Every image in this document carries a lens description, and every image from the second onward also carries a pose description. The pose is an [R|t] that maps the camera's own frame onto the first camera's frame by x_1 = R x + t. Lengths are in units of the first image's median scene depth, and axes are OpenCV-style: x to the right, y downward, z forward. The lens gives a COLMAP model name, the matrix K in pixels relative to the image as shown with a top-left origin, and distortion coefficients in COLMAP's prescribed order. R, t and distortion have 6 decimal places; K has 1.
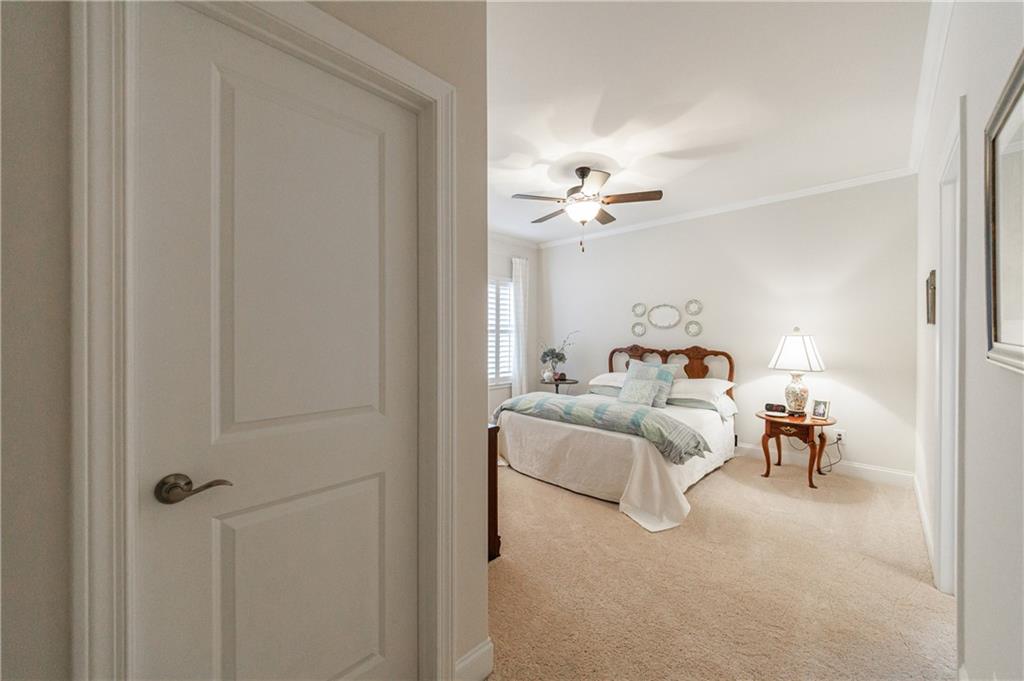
lens RADIAL K [[376.6, 0, 496.2], [0, 376.6, 336.5], [0, 0, 1]] dist [-0.001049, -0.000363]
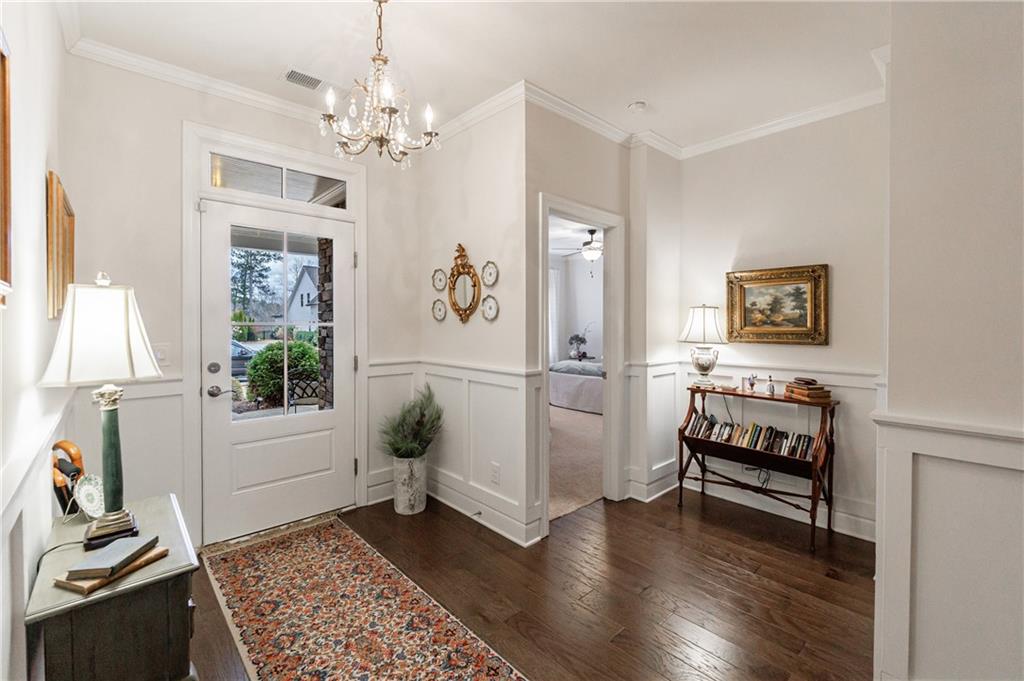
lens RADIAL K [[440.7, 0, 512.5], [0, 440.7, 332.7], [0, 0, 1]] dist [-0.001144, -0.000028]
pose [[0.999902, -0.005692, -0.012785, -0.107465], [0.005954, 0.999771, 0.020538, -0.015083], [0.012665, -0.020612, 0.999707, -0.996875]]
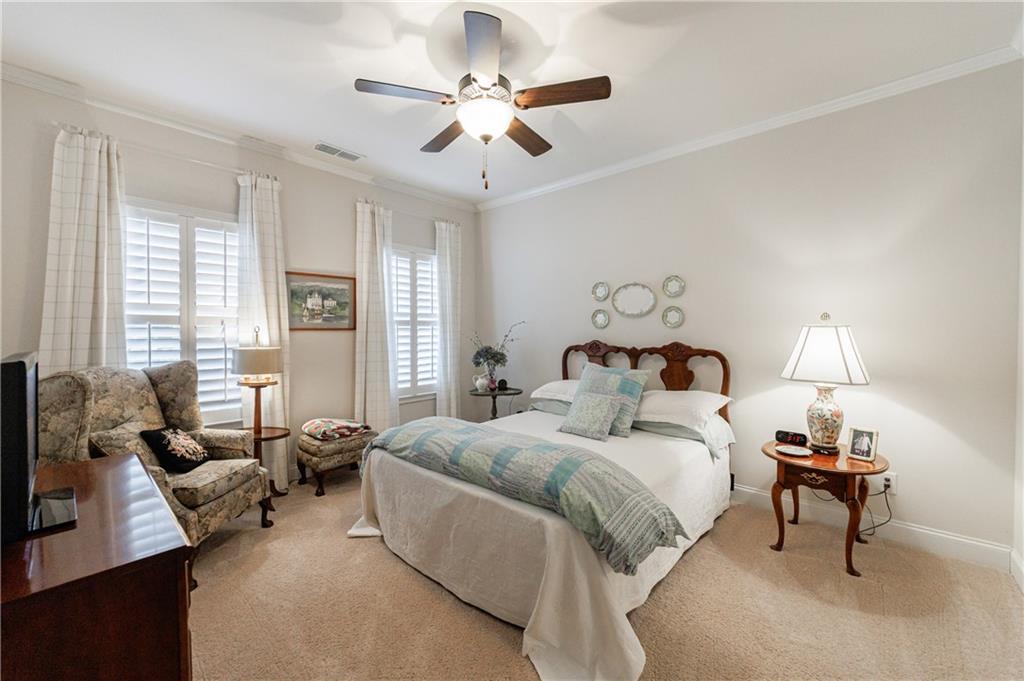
lens RADIAL K [[404.1, 0, 506.8], [0, 404.1, 336.5], [0, 0, 1]] dist [0.000433, 0.000582]
pose [[0.998459, -0.008092, 0.054905, 0.218293], [0.007013, 0.999779, 0.019808, -0.002636], [-0.055053, -0.019392, 0.998295, 0.338960]]
